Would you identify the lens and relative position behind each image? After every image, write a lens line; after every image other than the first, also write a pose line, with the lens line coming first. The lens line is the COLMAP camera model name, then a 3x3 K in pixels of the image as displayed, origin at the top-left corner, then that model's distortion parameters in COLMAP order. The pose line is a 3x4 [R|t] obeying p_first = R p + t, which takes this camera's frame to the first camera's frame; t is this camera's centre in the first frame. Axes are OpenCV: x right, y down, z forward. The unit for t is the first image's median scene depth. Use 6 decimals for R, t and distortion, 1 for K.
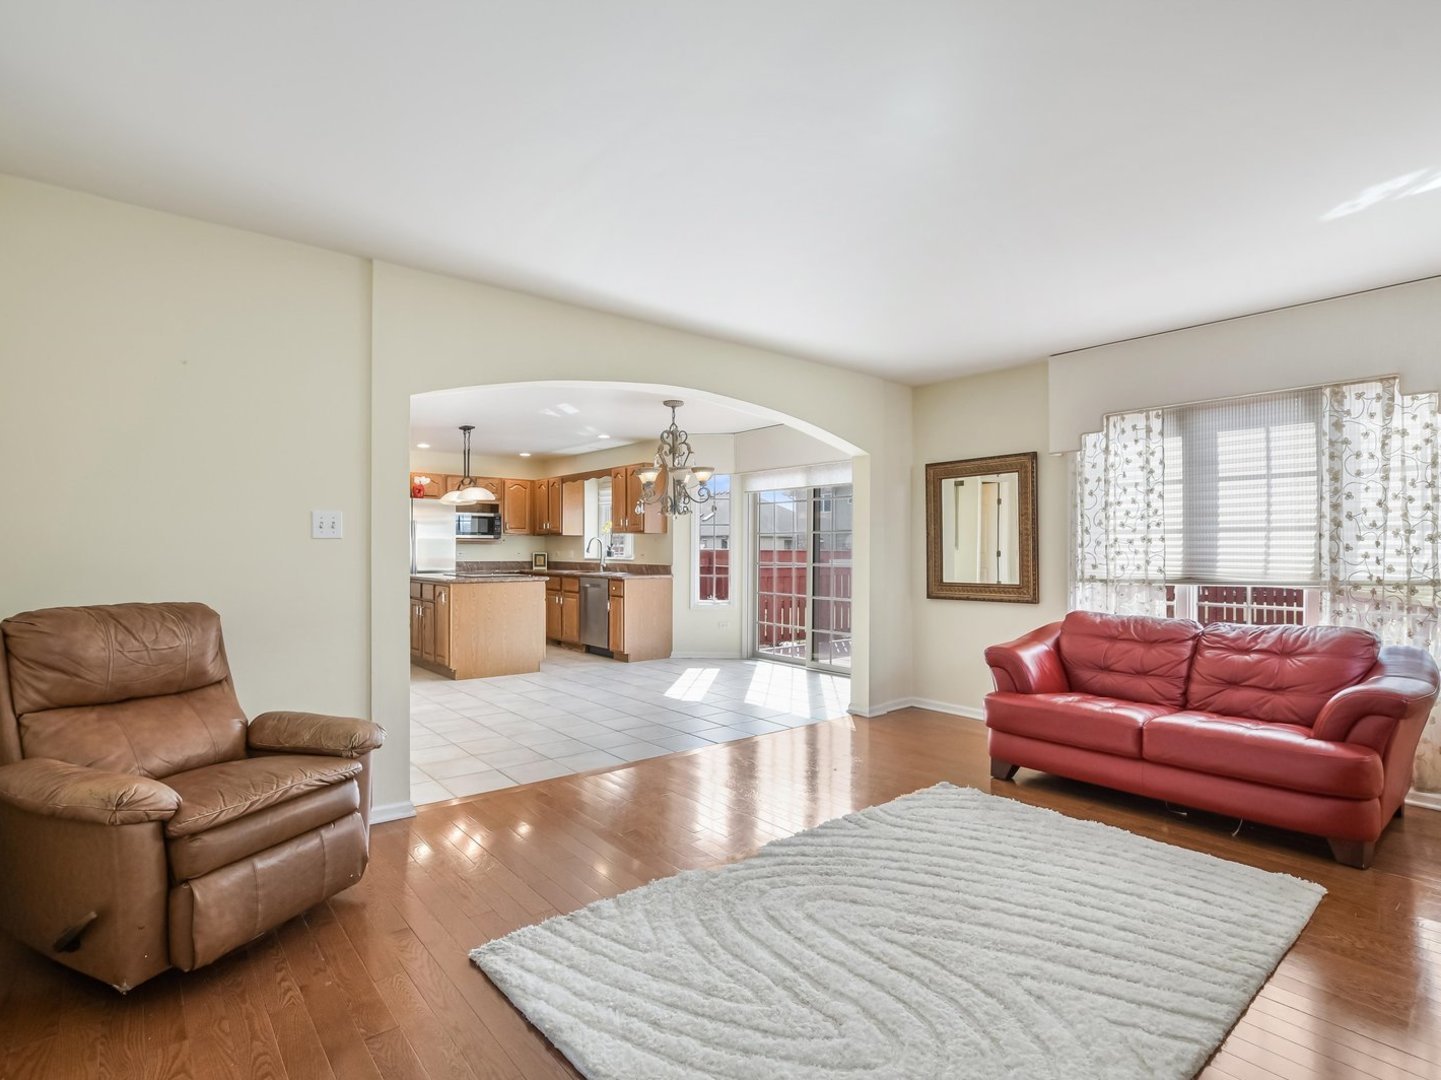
lens RADIAL K [[751.3, 0, 716.6], [0, 751.3, 548.8], [0, 0, 1]] dist [-0.018914, -0.000703]
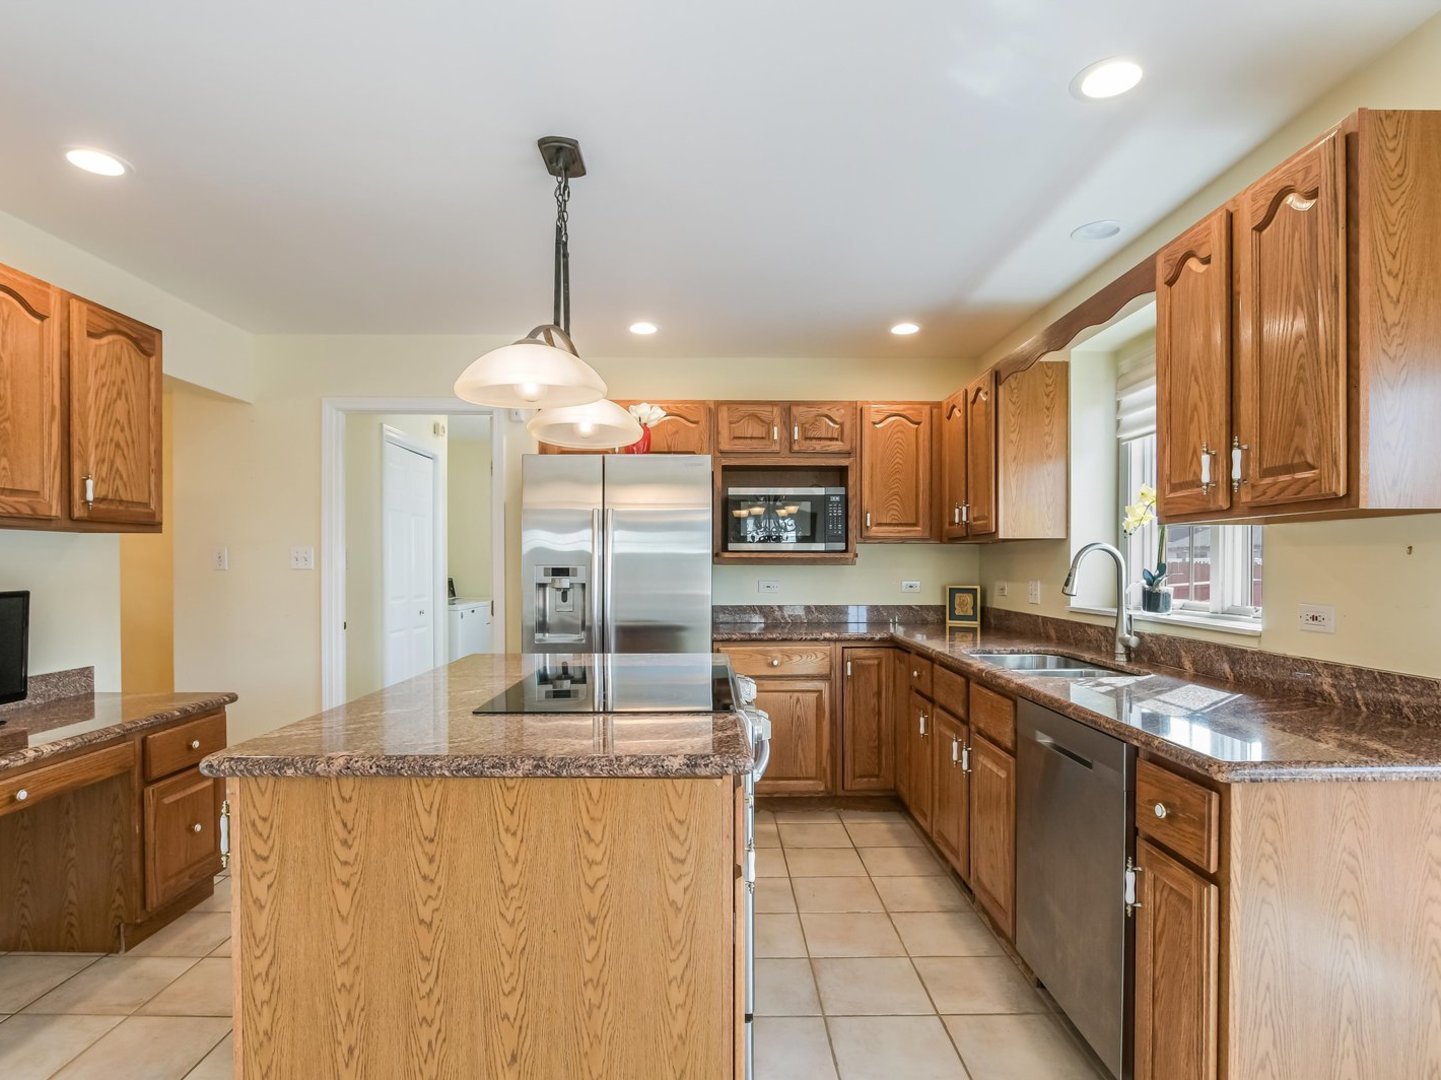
lens RADIAL K [[751.3, 0, 716.6], [0, 751.3, 548.8], [0, 0, 1]] dist [-0.018914, -0.000703]
pose [[0.770524, -0.005662, -0.637385, -0.086464], [-0.009437, 0.999750, -0.020289, -0.005099], [0.637341, 0.021649, 0.770278, 0.654247]]
